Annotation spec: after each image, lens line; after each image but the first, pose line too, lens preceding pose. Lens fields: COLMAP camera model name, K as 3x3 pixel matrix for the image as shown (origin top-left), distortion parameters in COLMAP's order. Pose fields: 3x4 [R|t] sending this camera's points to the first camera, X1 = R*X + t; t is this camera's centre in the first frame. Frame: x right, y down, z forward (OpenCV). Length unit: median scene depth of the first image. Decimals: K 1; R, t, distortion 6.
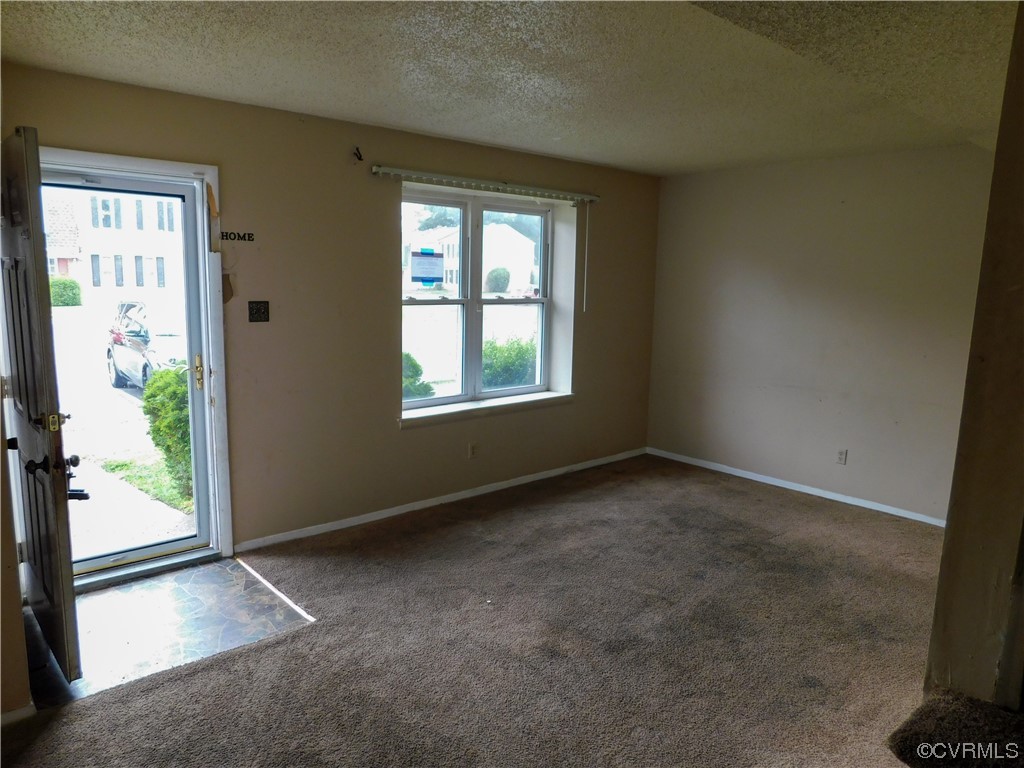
lens RADIAL K [[672.6, 0, 511.0], [0, 672.6, 381.7], [0, 0, 1]] dist [-0.070148, 0.049367]
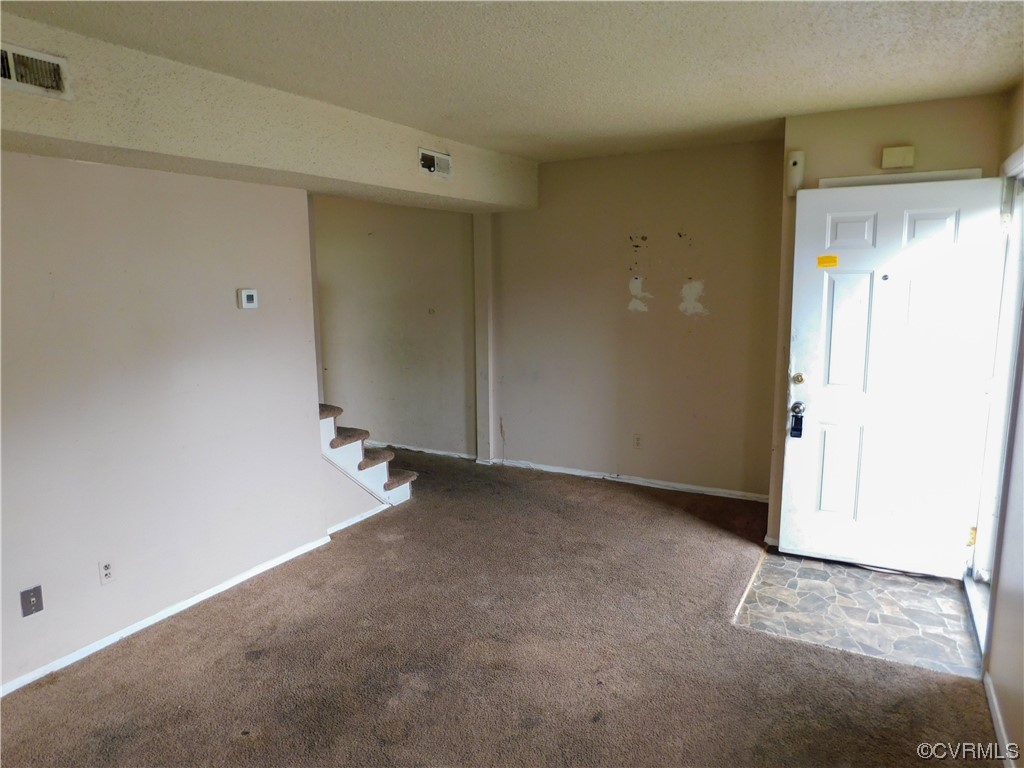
lens RADIAL K [[672.6, 0, 501.4], [0, 672.6, 384.1], [0, 0, 1]] dist [-0.070148, 0.049367]
pose [[-0.942821, 0.041818, -0.330666, 0.265272], [-0.063495, 0.951394, 0.301361, -0.202693], [0.327196, 0.305125, -0.894339, 1.258923]]
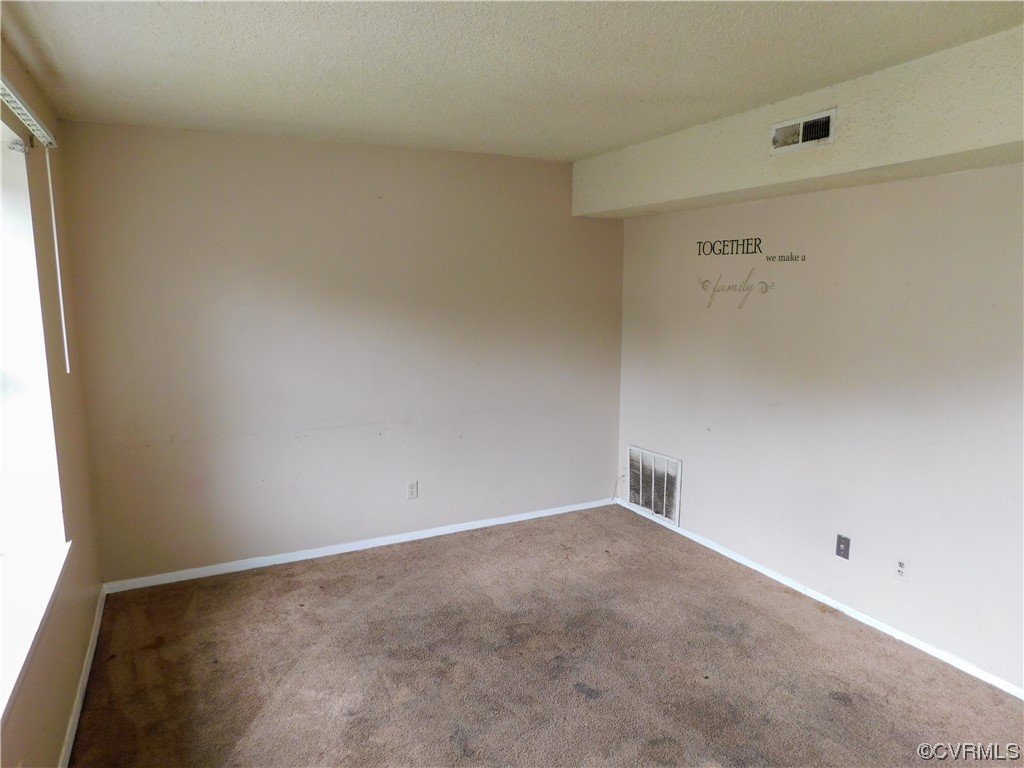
lens RADIAL K [[672.6, 0, 503.9], [0, 672.6, 383.4], [0, 0, 1]] dist [-0.070148, 0.049367]
pose [[0.255907, -0.160300, 0.953318, -0.349093], [0.160678, 0.979492, 0.121569, -0.135309], [-0.953254, 0.122066, 0.276416, 0.740254]]
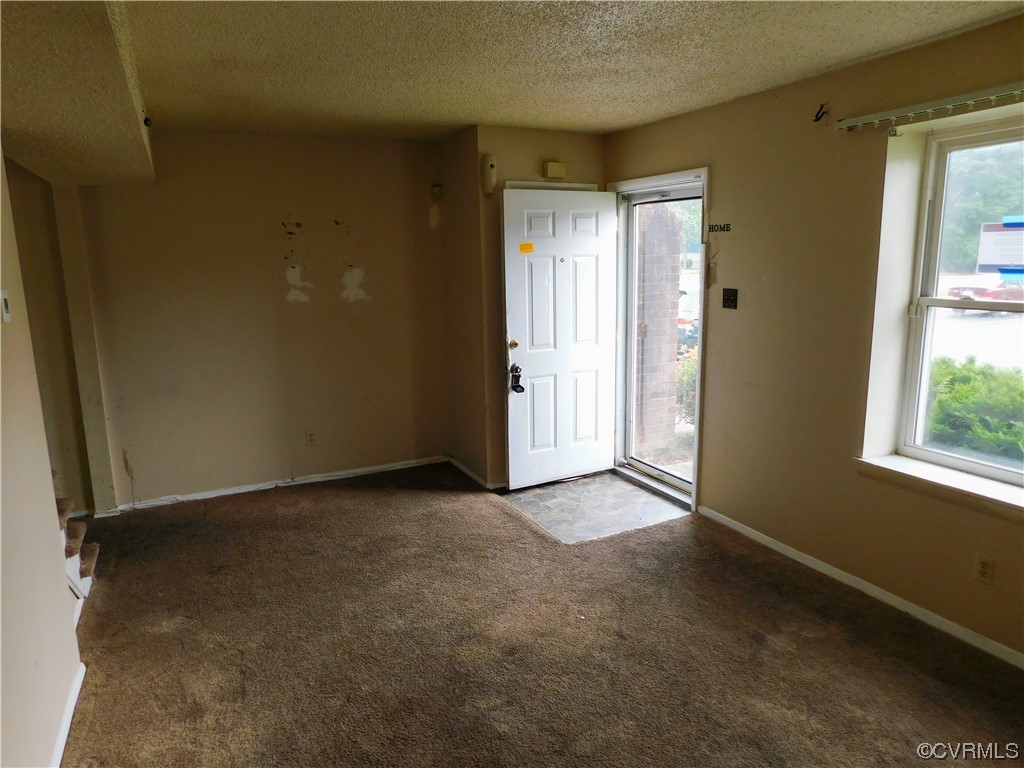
lens RADIAL K [[672.6, 0, 508.0], [0, 672.6, 387.9], [0, 0, 1]] dist [-0.070148, 0.049367]
pose [[-0.255974, 0.167213, -0.952112, 0.655424], [-0.142843, 0.967571, 0.208331, -0.124787], [0.956072, 0.189330, -0.223788, 0.838591]]
